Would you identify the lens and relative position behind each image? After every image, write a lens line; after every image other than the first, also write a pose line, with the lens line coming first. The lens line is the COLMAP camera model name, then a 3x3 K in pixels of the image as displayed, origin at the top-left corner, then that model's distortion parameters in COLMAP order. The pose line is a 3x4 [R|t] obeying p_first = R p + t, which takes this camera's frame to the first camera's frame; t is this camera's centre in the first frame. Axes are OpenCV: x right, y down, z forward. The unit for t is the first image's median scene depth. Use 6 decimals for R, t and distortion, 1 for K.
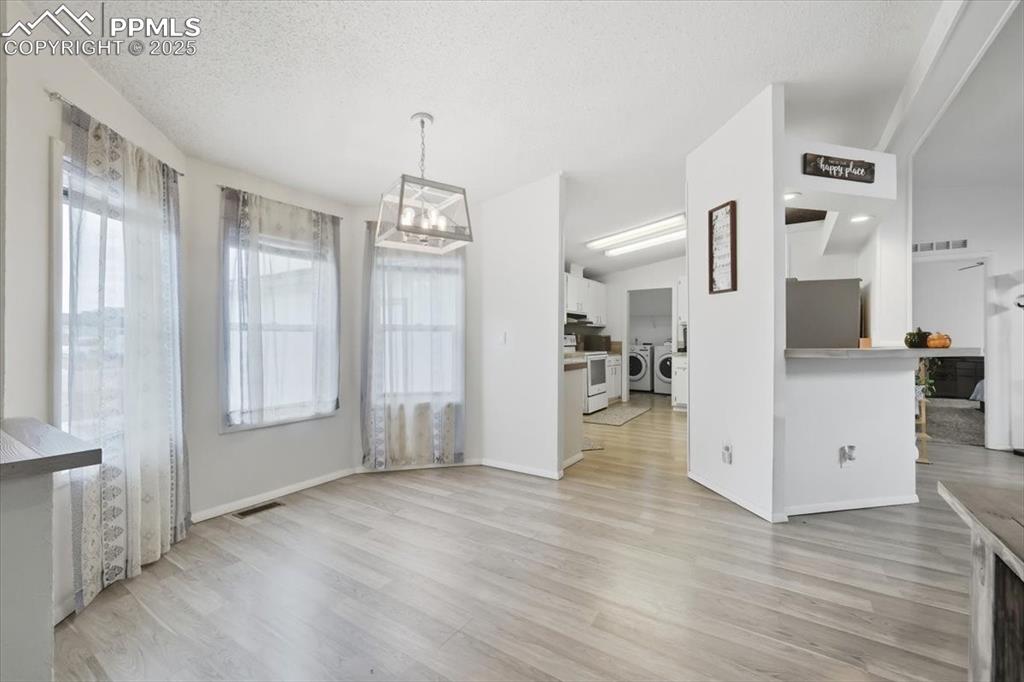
lens RADIAL K [[412.4, 0, 515.5], [0, 412.4, 340.7], [0, 0, 1]] dist [0.000091, -0.000298]
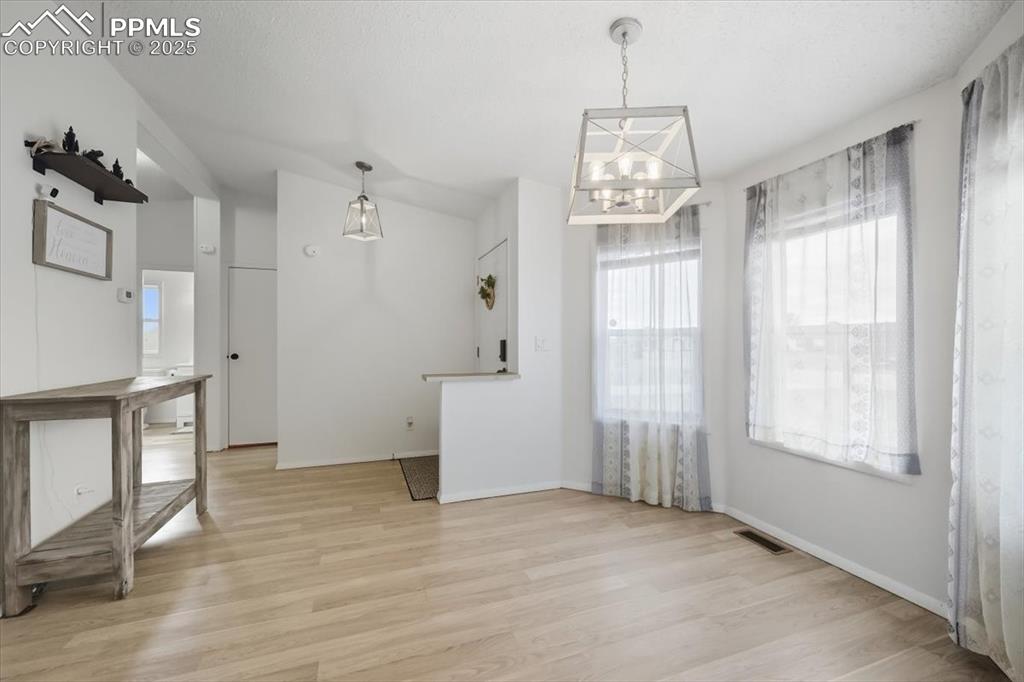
lens RADIAL K [[412.4, 0, 515.5], [0, 412.4, 340.7], [0, 0, 1]] dist [0.000091, -0.000298]
pose [[-0.585602, -0.002545, -0.810595, 0.399696], [-0.003110, 0.999995, -0.000893, -0.011028], [0.810593, 0.001998, -0.585607, 1.113718]]
